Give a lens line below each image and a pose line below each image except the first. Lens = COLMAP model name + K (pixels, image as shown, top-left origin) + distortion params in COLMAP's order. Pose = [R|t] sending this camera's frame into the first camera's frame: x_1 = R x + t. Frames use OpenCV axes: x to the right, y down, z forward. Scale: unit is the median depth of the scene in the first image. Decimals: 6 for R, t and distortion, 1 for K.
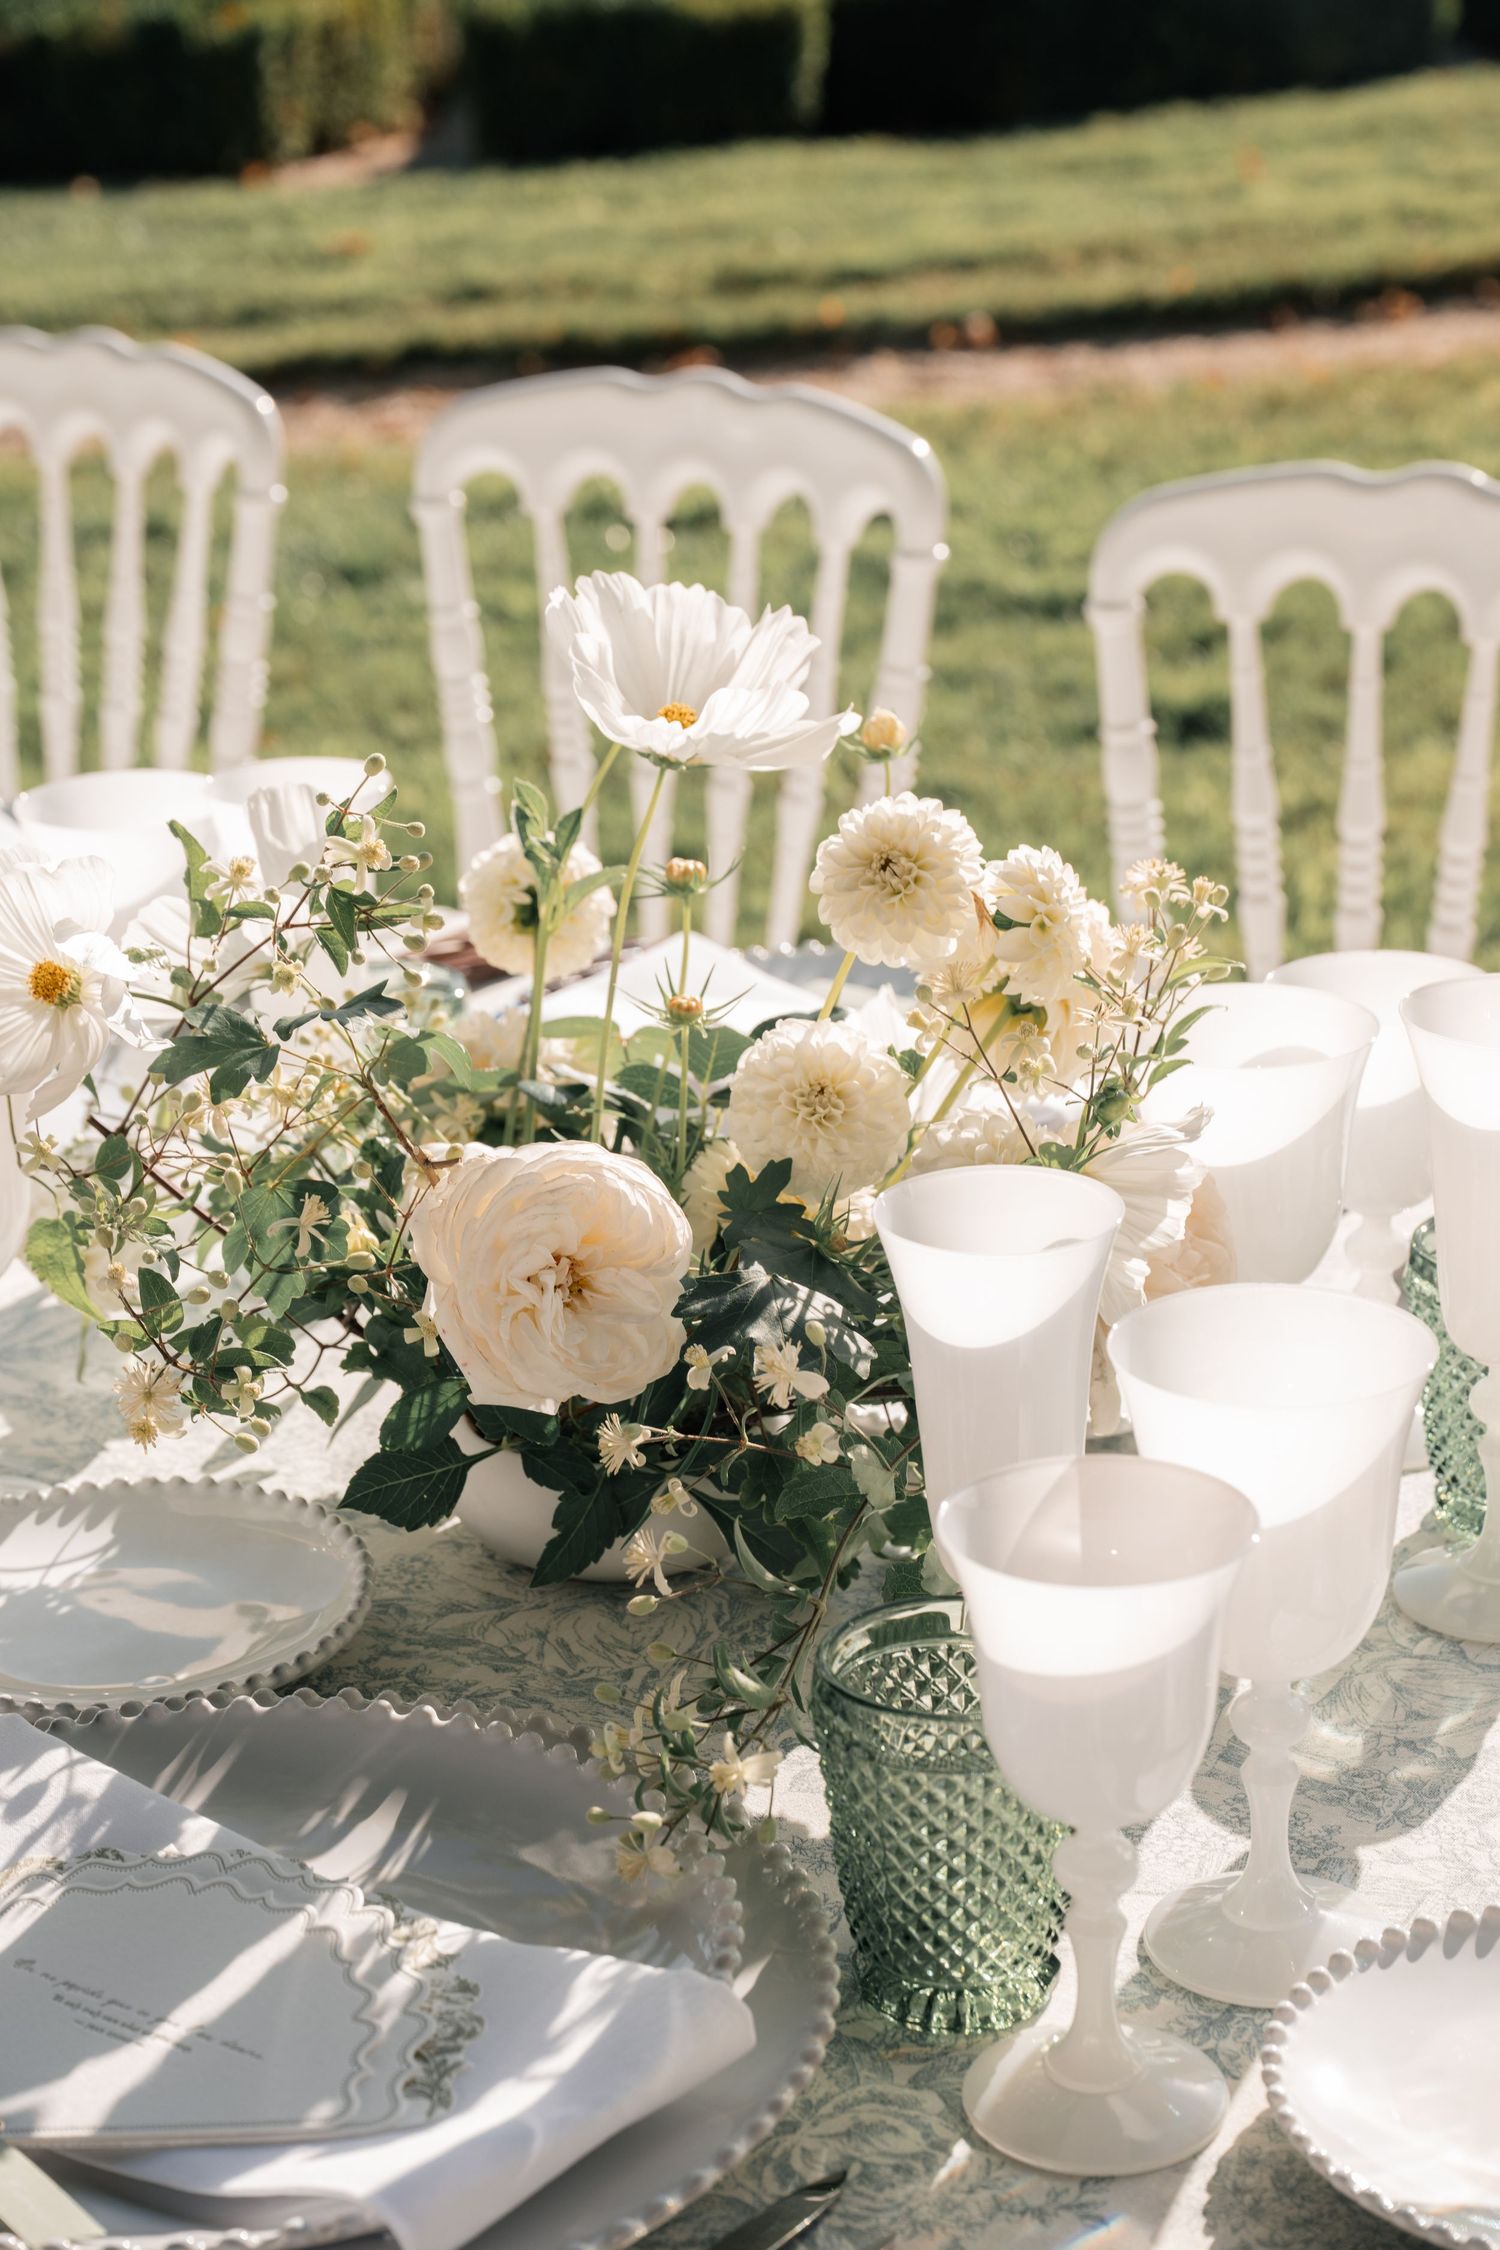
lens RADIAL K [[4051.6, 0, 750.0], [0, 4051.6, 1125.0], [0, 0, 1]] dist [-0.006815, -0.004331]
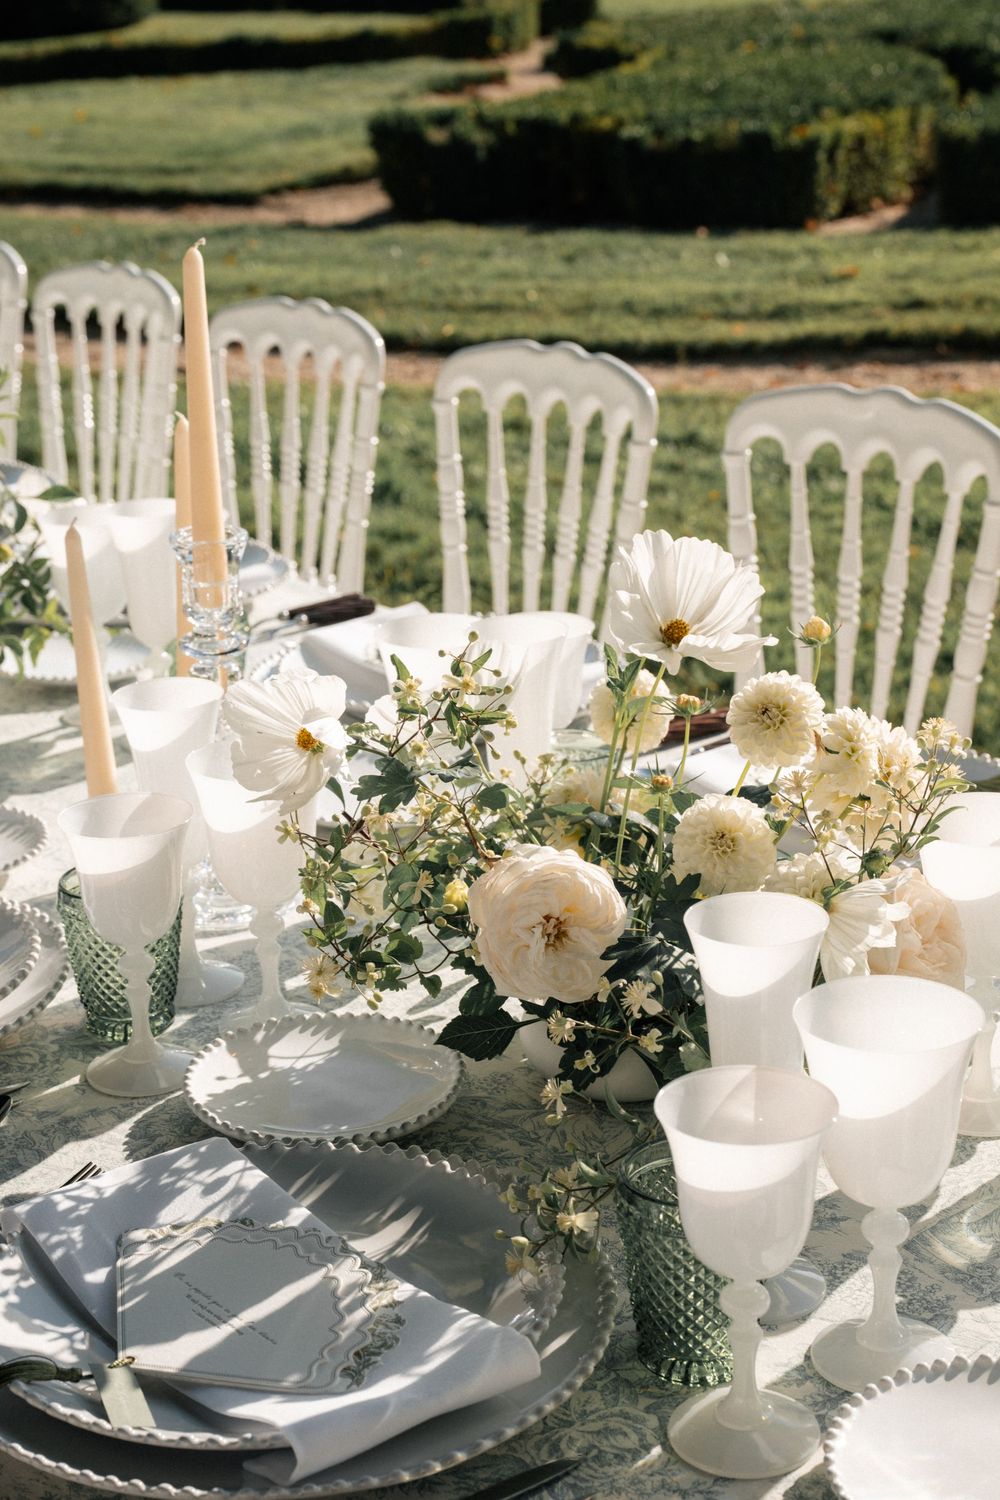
lens RADIAL K [[2420.5, 0, 500.0], [0, 2420.5, 750.0], [0, 0, 1]] dist [0.014981, -0.058103]
pose [[0.969690, 0.082002, -0.230167, 0.180166], [-0.085751, 0.996297, -0.006314, -0.034289], [0.228797, 0.025860, 0.973131, -0.045321]]
